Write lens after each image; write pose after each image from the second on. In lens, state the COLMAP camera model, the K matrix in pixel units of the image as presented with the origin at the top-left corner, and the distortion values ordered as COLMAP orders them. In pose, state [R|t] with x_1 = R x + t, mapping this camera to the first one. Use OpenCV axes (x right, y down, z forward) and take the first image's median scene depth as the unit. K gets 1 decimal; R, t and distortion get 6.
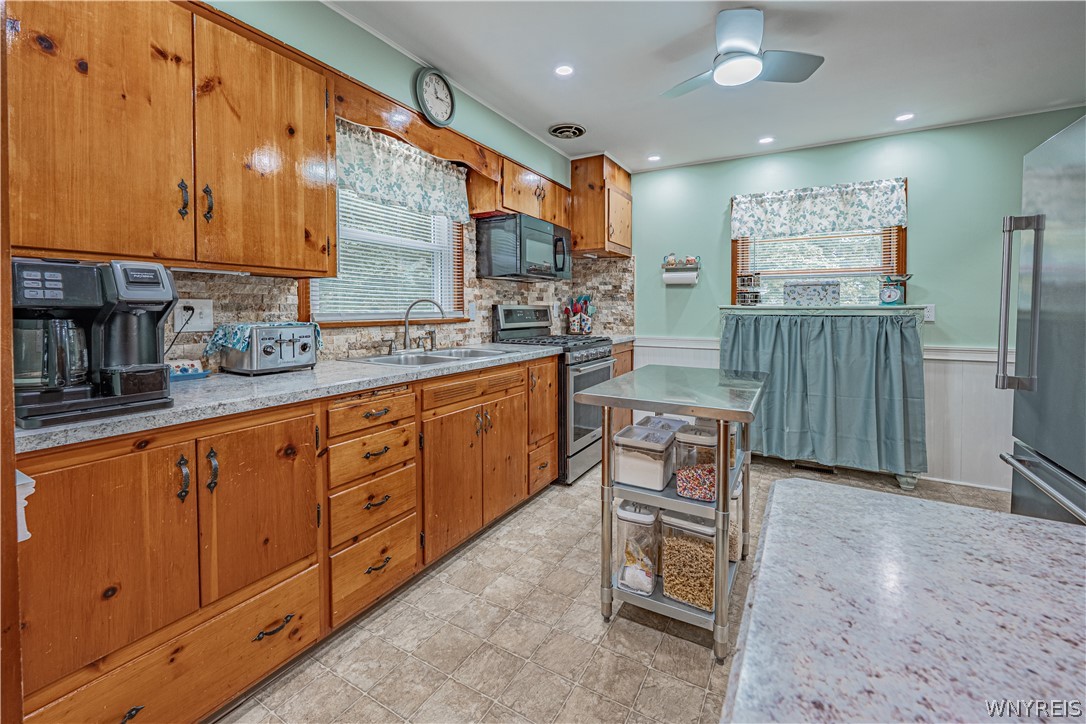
lens RADIAL K [[458.7, 0, 542.9], [0, 458.7, 318.3], [0, 0, 1]] dist [-0.001887, -0.000302]
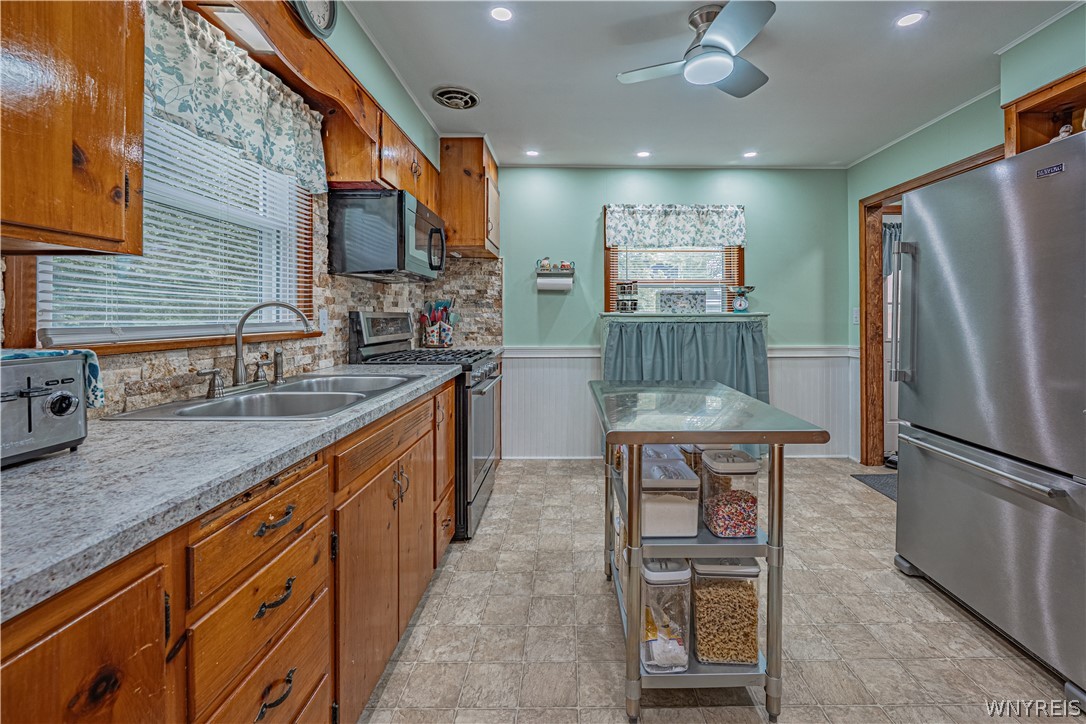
lens RADIAL K [[458.5, 0, 579.8], [0, 458.5, 313.4], [0, 0, 1]] dist [-0.004776, -0.000170]
pose [[0.853198, -0.000062, 0.521588, -0.187442], [0.013995, 0.999643, -0.022774, -0.005611], [-0.521400, 0.026730, 0.852894, 0.207234]]
